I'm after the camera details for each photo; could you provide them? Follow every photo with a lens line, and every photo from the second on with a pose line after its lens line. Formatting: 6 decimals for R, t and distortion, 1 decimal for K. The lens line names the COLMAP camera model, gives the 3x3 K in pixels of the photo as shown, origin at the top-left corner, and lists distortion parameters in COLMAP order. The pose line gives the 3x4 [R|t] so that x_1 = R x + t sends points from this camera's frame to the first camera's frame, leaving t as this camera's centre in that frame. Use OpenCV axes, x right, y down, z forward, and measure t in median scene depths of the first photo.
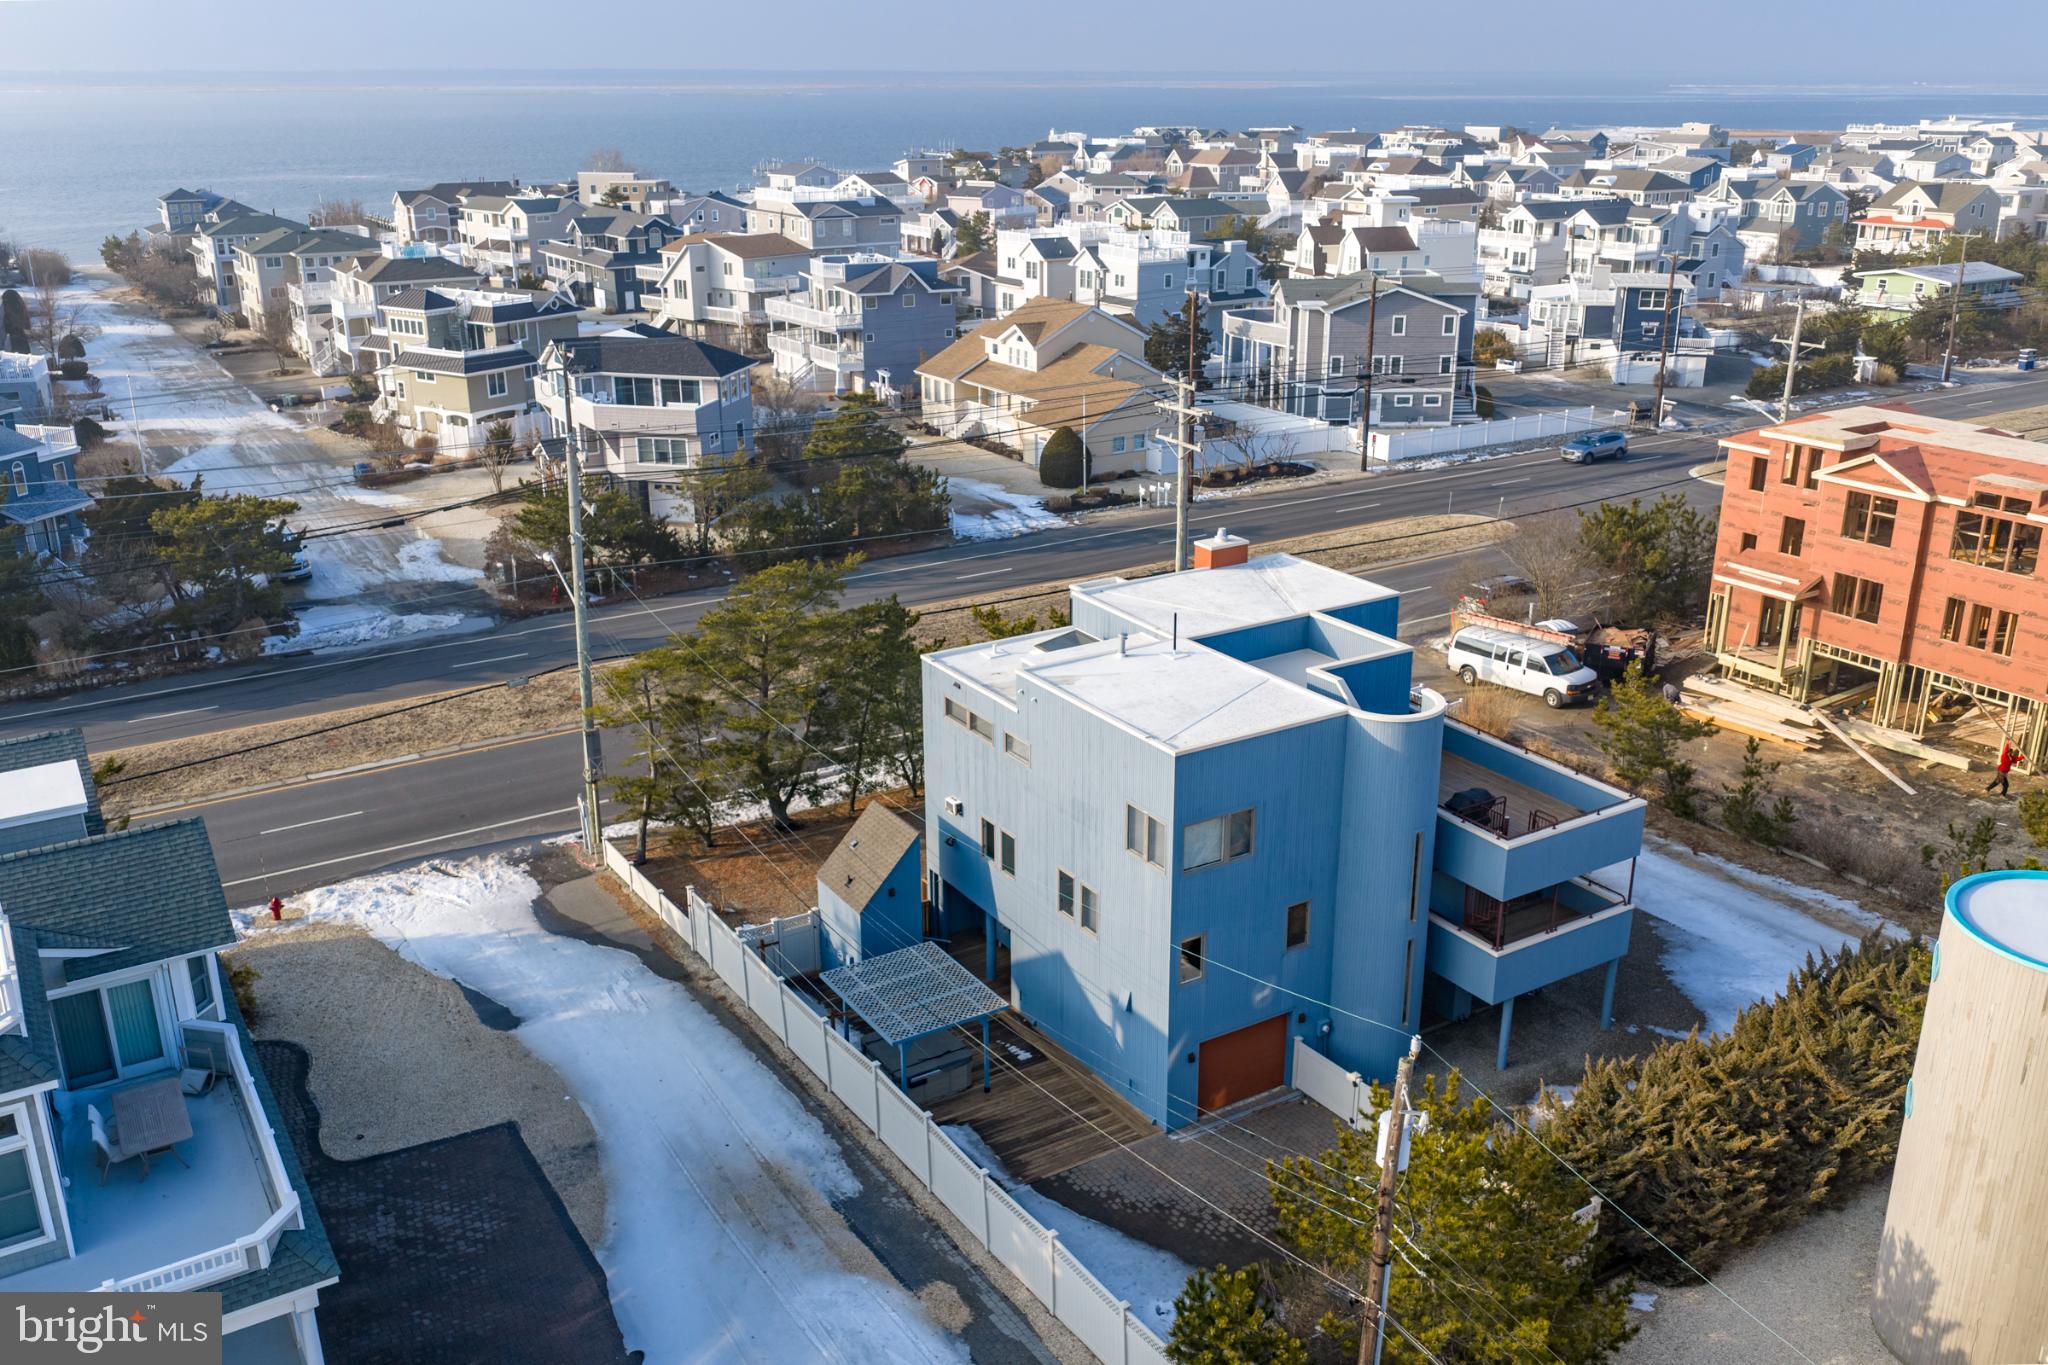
lens RADIAL K [[1717.3, 0, 1020.5], [0, 1717.3, 680.5], [0, 0, 1]] dist [0.024626, -0.038601]
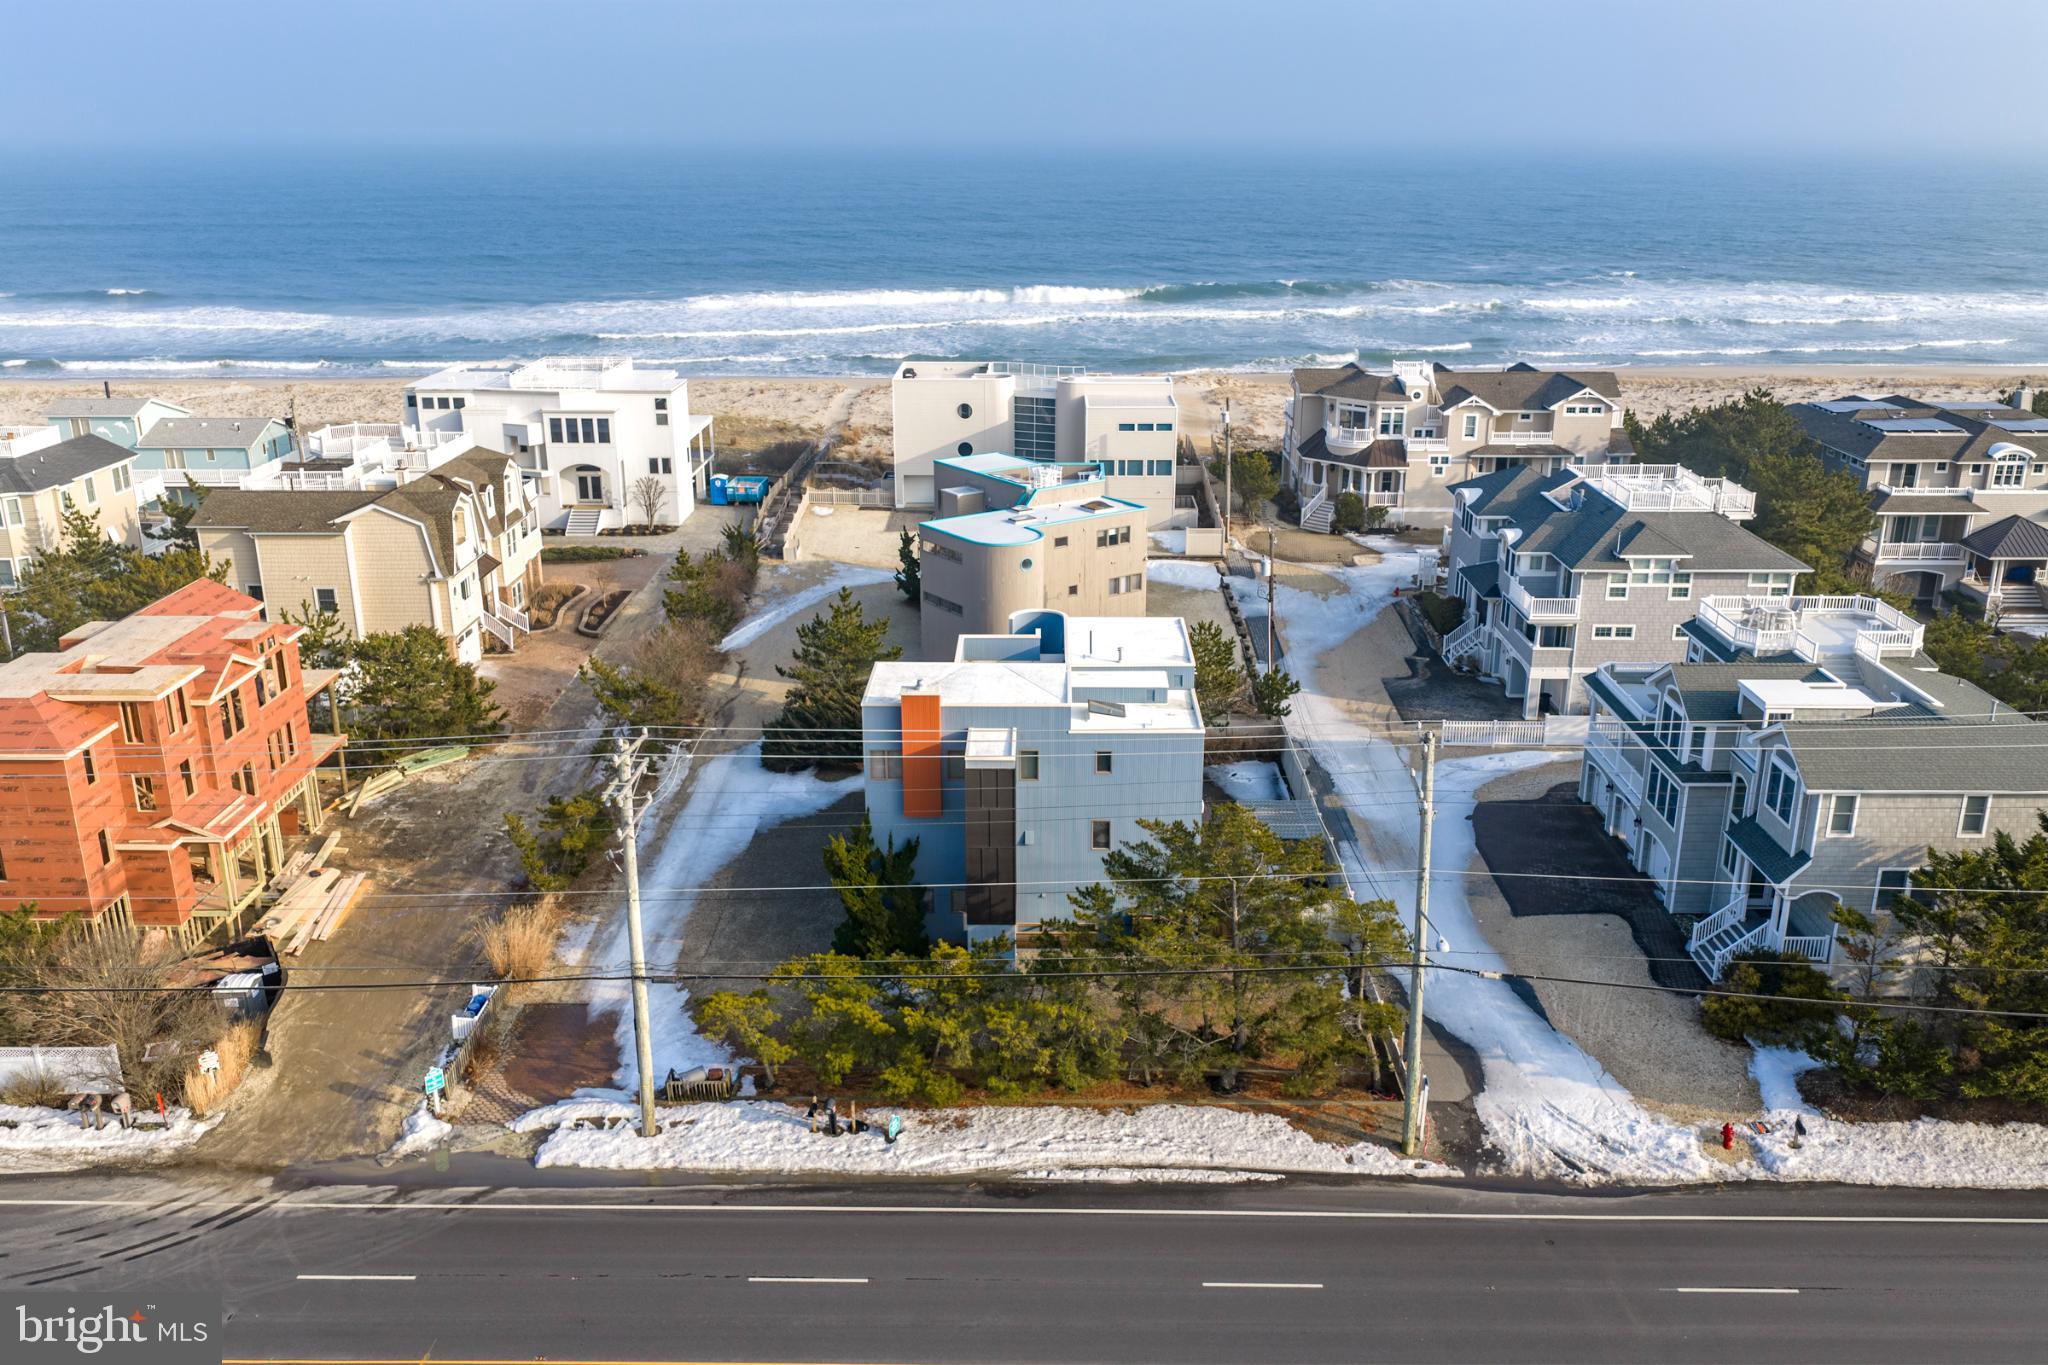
lens RADIAL K [[1717.3, 0, 1020.5], [0, 1717.3, 680.5], [0, 0, 1]] dist [0.024626, -0.038601]
pose [[-0.841790, -0.162718, 0.514696, -0.472885], [0.183770, 0.810146, 0.556679, -0.625624], [-0.507561, 0.563193, -0.652071, 1.460646]]
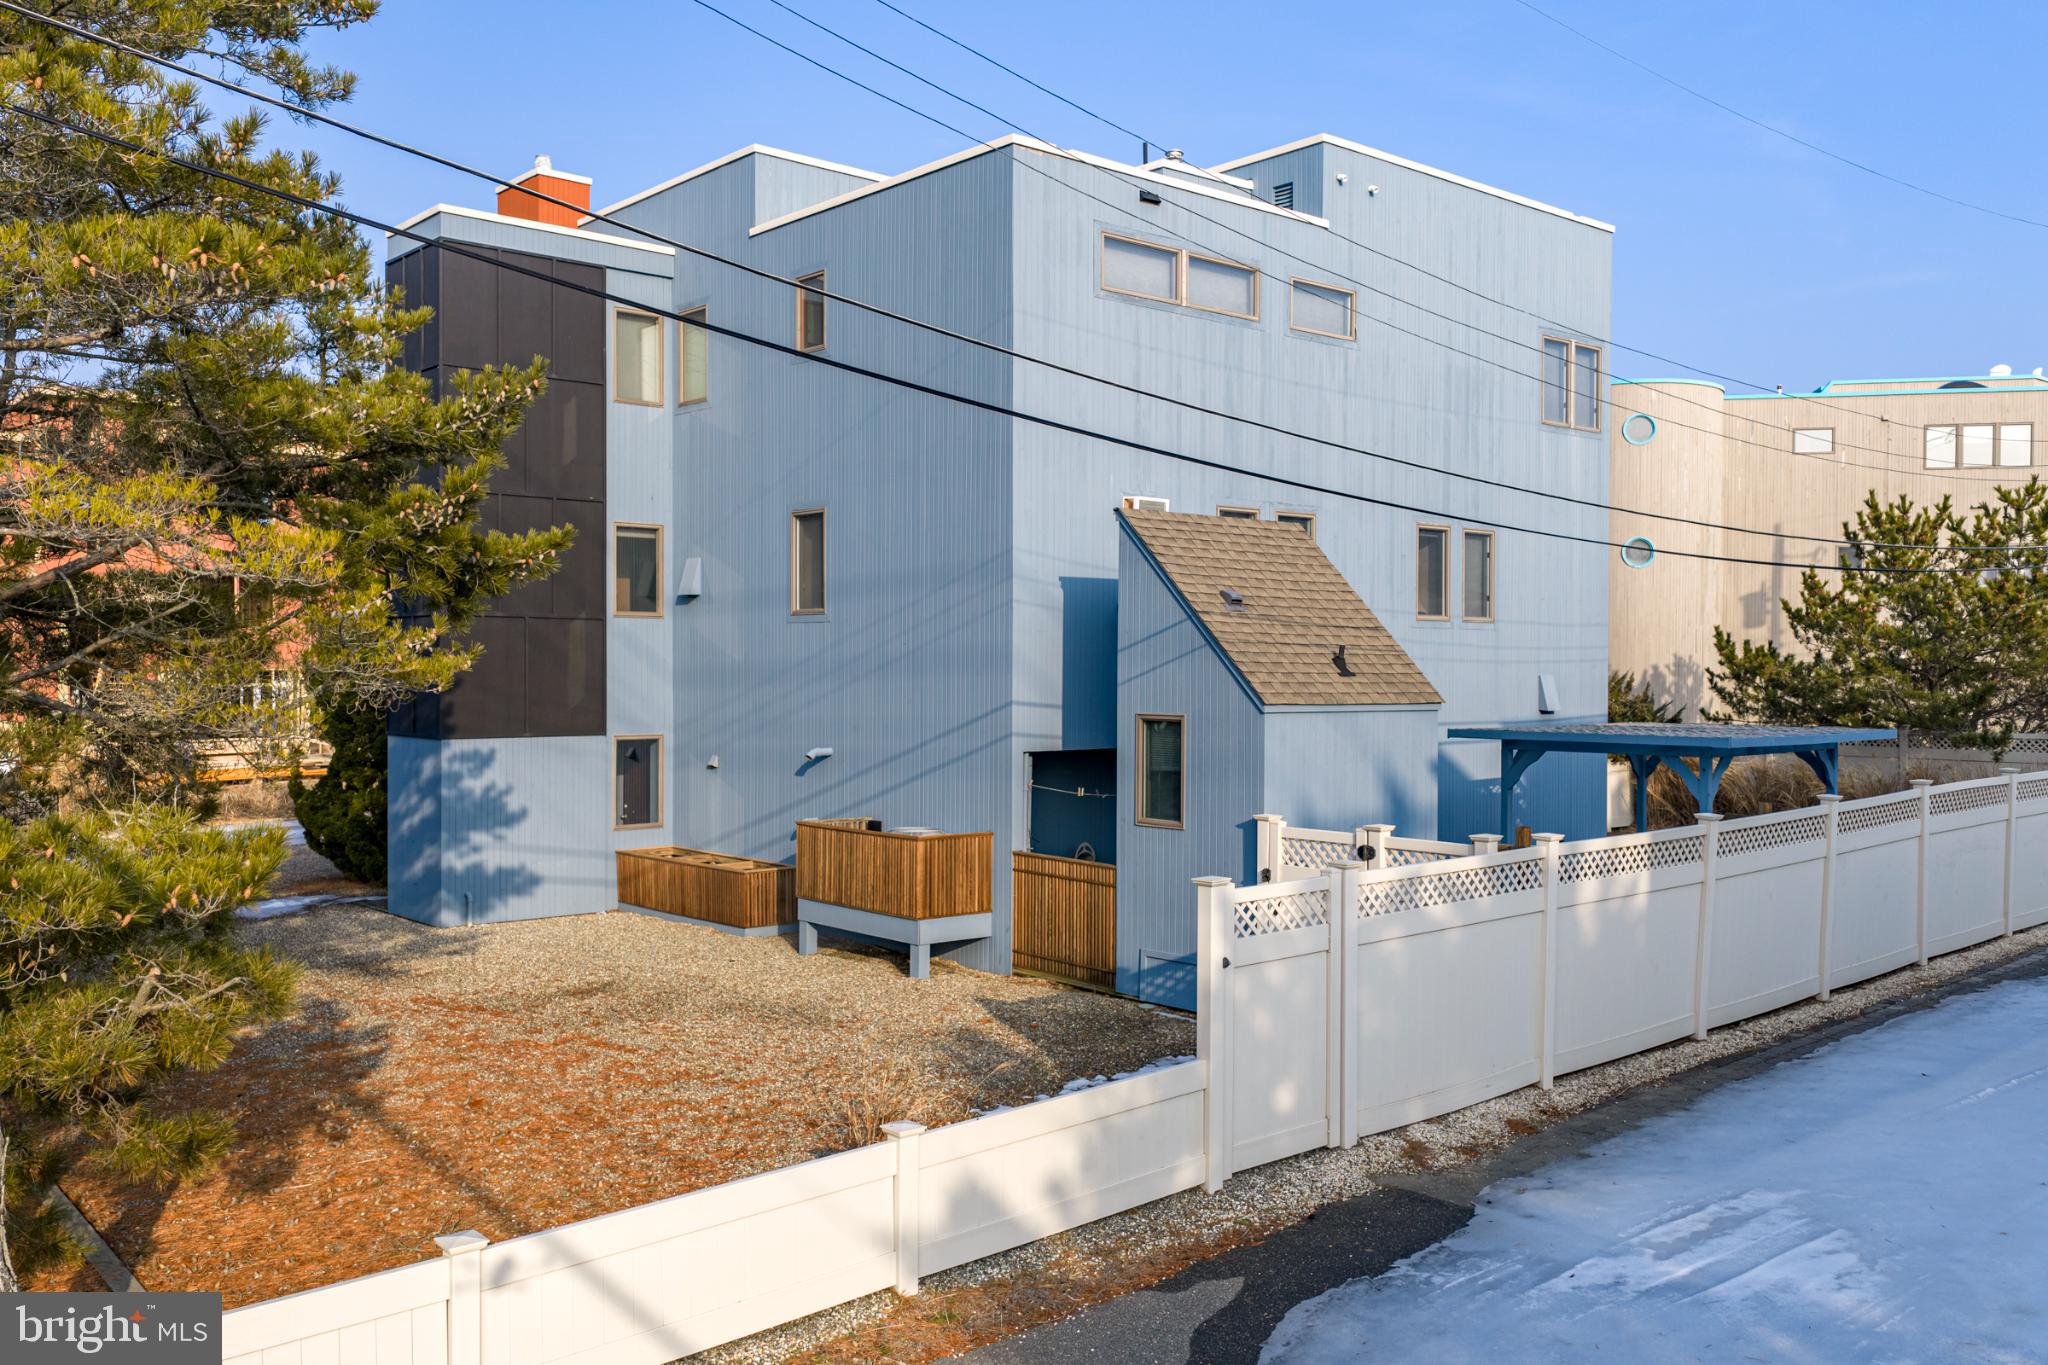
lens RADIAL K [[1717.3, 0, 1020.5], [0, 1717.3, 680.5], [0, 0, 1]] dist [0.024626, -0.038601]
pose [[-0.154457, -0.001652, 0.987998, -0.325395], [0.329931, 0.942507, 0.053155, 0.058918], [-0.931283, 0.334182, -0.145032, 0.824539]]
